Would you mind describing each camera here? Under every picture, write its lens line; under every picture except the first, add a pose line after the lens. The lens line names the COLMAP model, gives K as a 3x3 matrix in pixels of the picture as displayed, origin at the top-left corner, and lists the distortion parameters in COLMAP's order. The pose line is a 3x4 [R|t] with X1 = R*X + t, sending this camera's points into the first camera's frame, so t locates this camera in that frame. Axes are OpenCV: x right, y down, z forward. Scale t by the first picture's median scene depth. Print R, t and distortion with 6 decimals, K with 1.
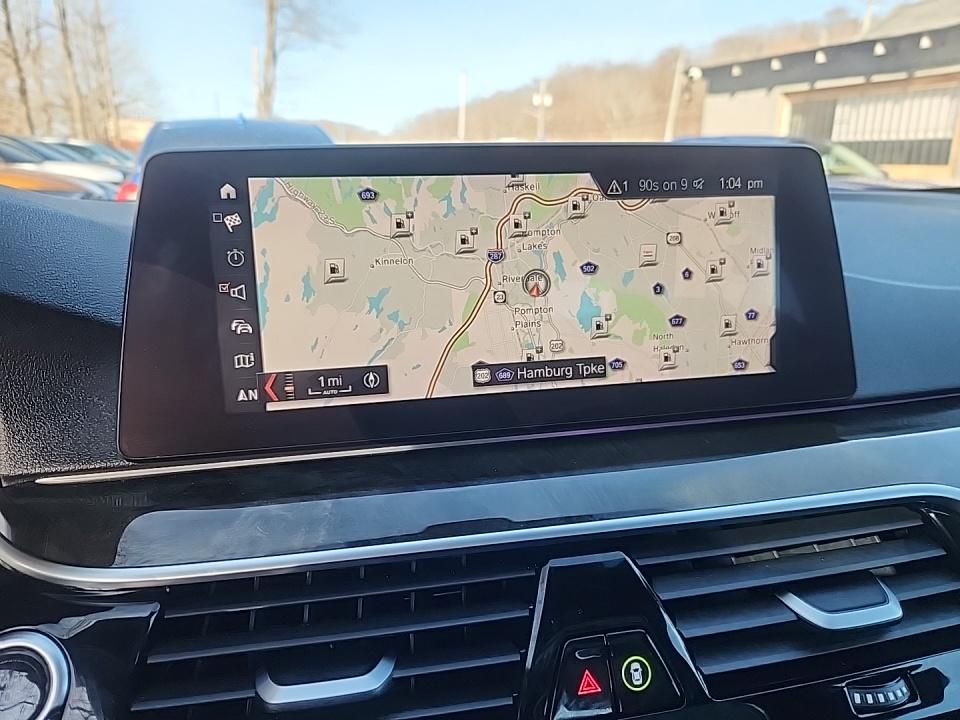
lens RADIAL K [[713.6, 0, 480.0], [0, 713.6, 360.0], [0, 0, 1]] dist [0.083952, -0.089674]
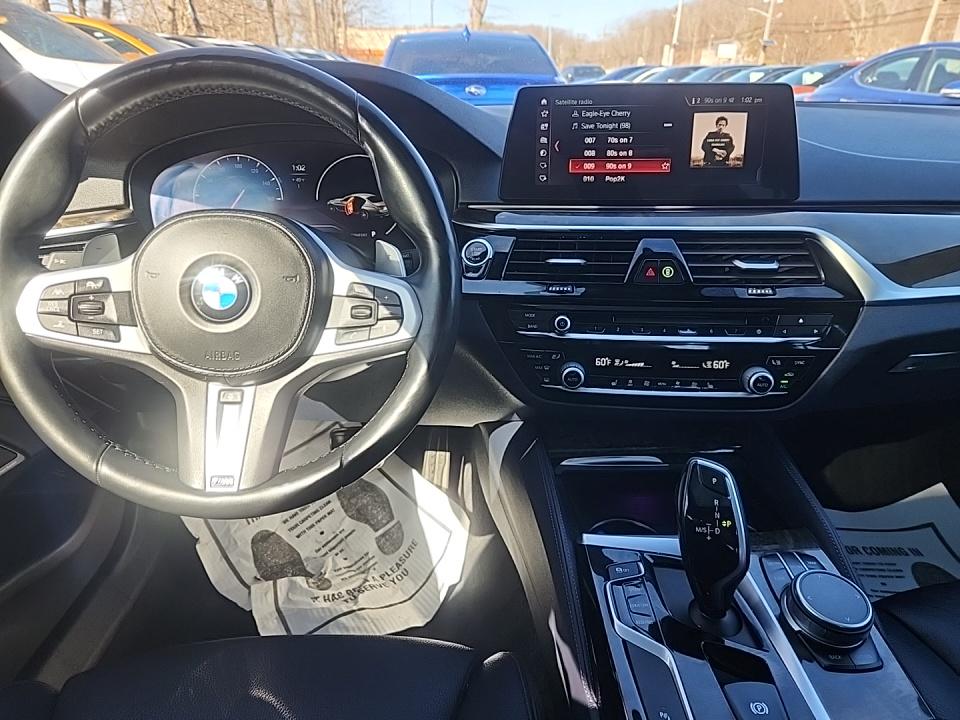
lens RADIAL K [[713.6, 0, 480.0], [0, 713.6, 360.0], [0, 0, 1]] dist [0.083952, -0.089674]
pose [[0.966628, 0.094210, -0.238235, 0.016648], [-0.065076, 0.989722, 0.127339, 0.037478], [0.247783, -0.107586, 0.962823, -0.166504]]
